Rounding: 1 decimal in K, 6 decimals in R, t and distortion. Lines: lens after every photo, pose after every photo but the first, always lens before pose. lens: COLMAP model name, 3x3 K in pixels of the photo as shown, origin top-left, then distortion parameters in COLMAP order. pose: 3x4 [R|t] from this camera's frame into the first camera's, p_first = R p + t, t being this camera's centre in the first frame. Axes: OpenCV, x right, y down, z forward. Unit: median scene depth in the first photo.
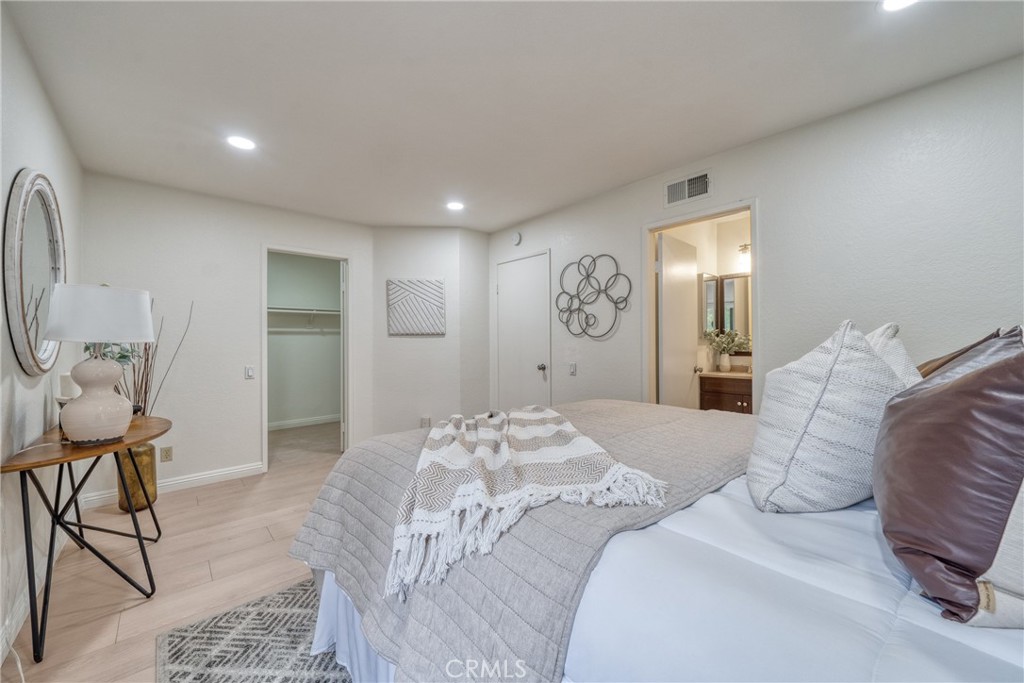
lens RADIAL K [[386.9, 0, 512.0], [0, 386.9, 341.5], [0, 0, 1]] dist [-0.000623, -0.000069]
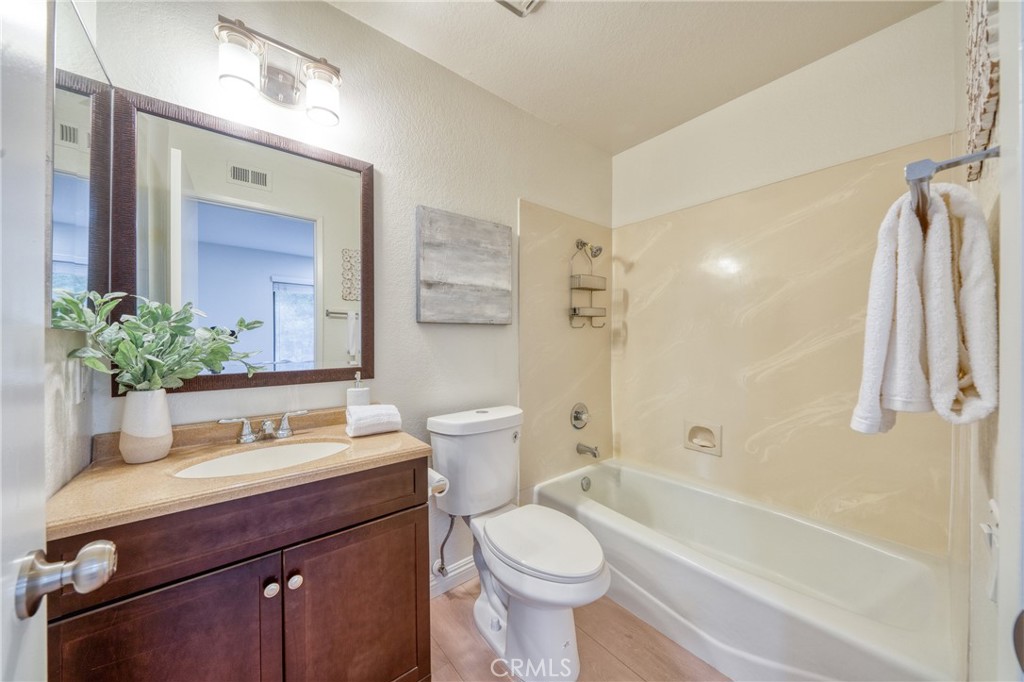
lens RADIAL K [[354.0, 0, 513.8], [0, 354.0, 332.6], [0, 0, 1]] dist [-0.000728, -0.000116]
pose [[0.047258, 0.016085, 0.998753, 0.380846], [0.004680, 0.999856, -0.016325, -0.001698], [-0.998872, 0.005446, 0.047176, 0.869431]]
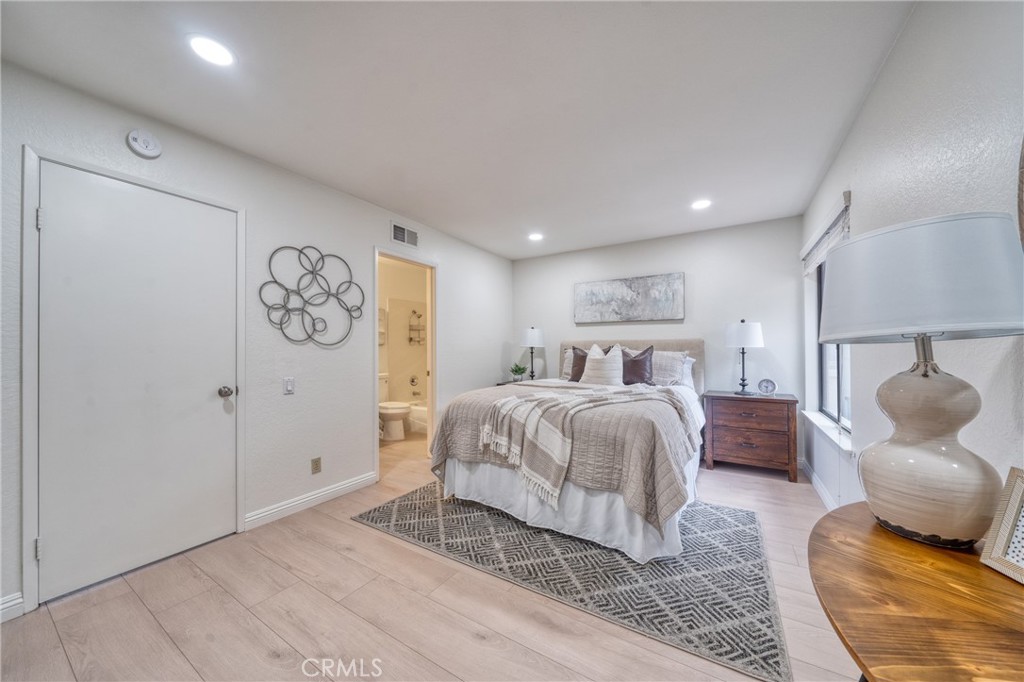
lens RADIAL K [[355.8, 0, 509.5], [0, 355.8, 346.4], [0, 0, 1]] dist [-0.000146, -0.000024]
pose [[-0.279143, 0.010856, 0.960188, -0.671299], [0.007060, 0.999932, -0.009253, 0.002654], [-0.960224, 0.004196, -0.279200, 0.812702]]
